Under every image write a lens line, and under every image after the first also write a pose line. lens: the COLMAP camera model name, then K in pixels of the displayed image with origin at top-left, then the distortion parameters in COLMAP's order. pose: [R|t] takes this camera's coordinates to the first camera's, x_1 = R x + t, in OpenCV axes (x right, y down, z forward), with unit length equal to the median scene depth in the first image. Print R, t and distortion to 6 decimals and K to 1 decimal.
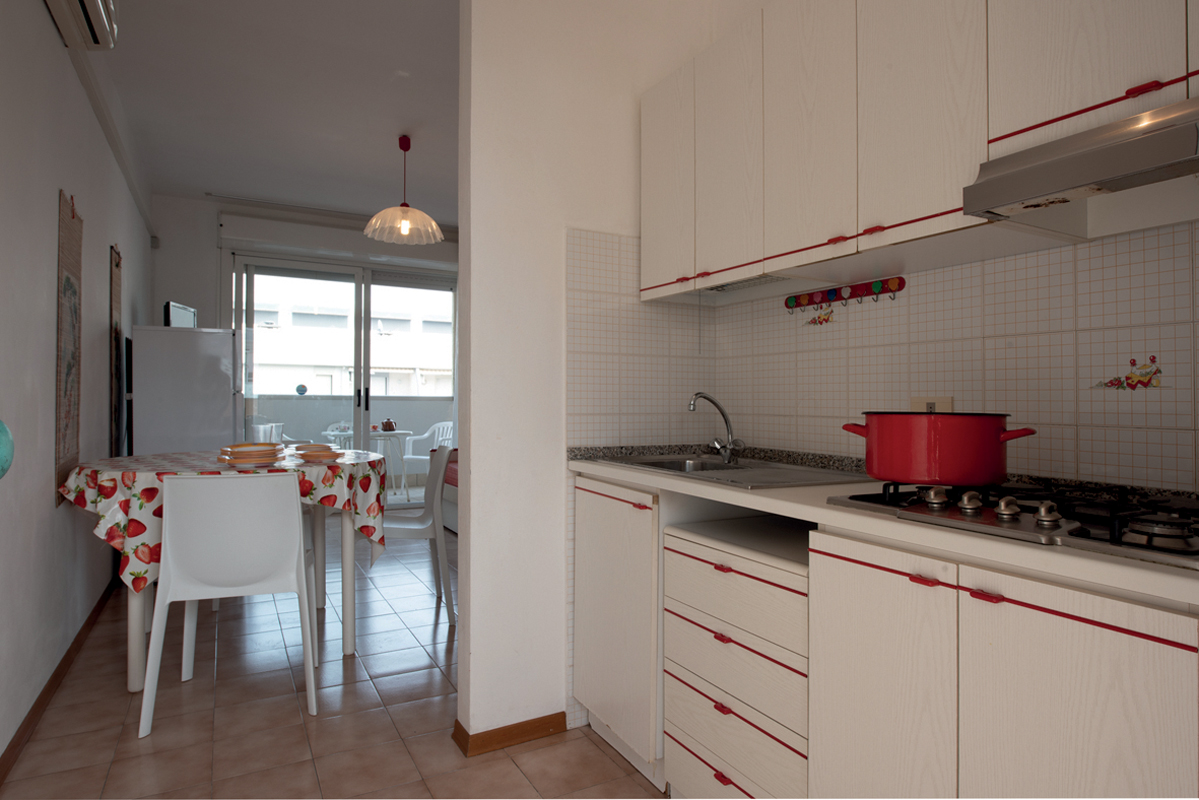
lens RADIAL K [[701.3, 0, 600.1], [0, 701.3, 399.1], [0, 0, 1]] dist [0.001377, 0.000222]
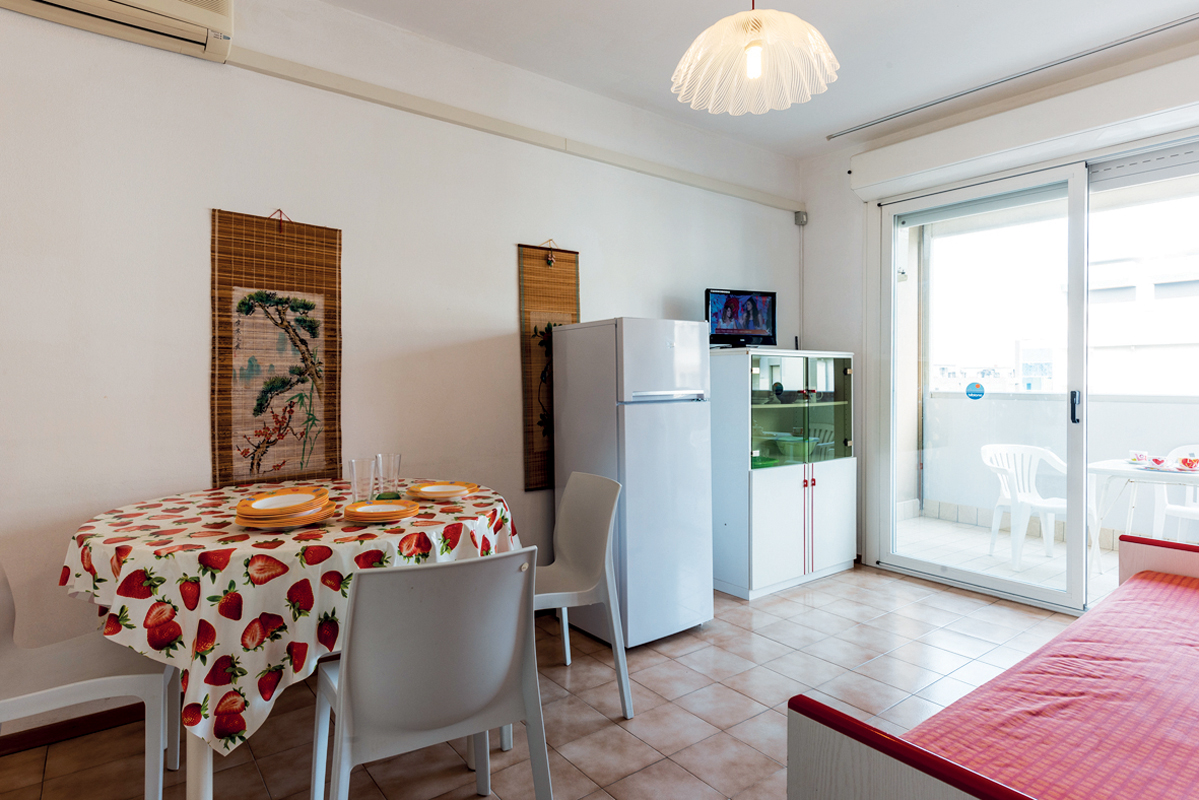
lens RADIAL K [[670.4, 0, 598.9], [0, 670.4, 387.6], [0, 0, 1]] dist [0.022549, -0.000002]
pose [[0.161034, 0.006131, -0.986930, 0.102346], [-0.000238, 0.999981, 0.006173, -0.016777], [0.986949, -0.000759, 0.161032, 0.483225]]
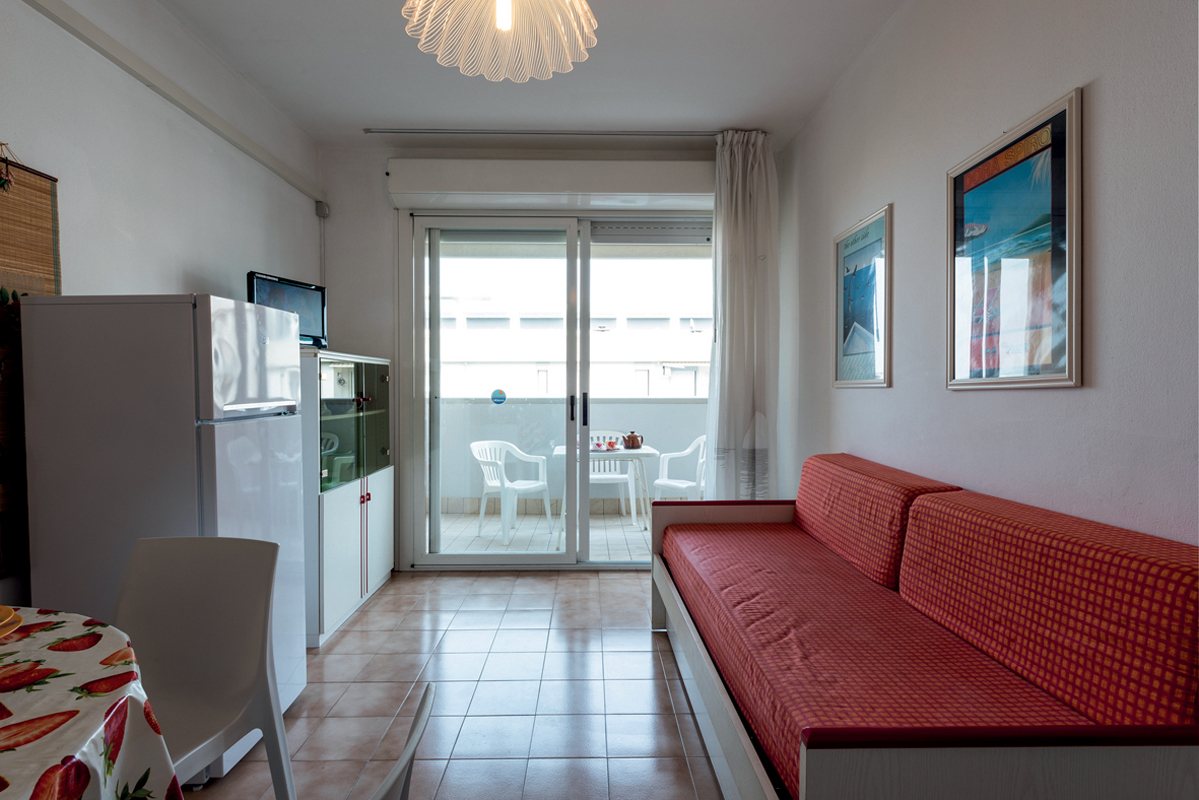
lens RADIAL K [[609.9, 0, 598.6], [0, 609.9, 400.9], [0, 0, 1]] dist [0.004554, -0.001484]
pose [[0.892638, 0.003320, -0.450762, -0.043329], [0.006078, 0.999793, 0.019400, -0.017290], [0.450733, -0.020057, 0.892433, 0.411111]]
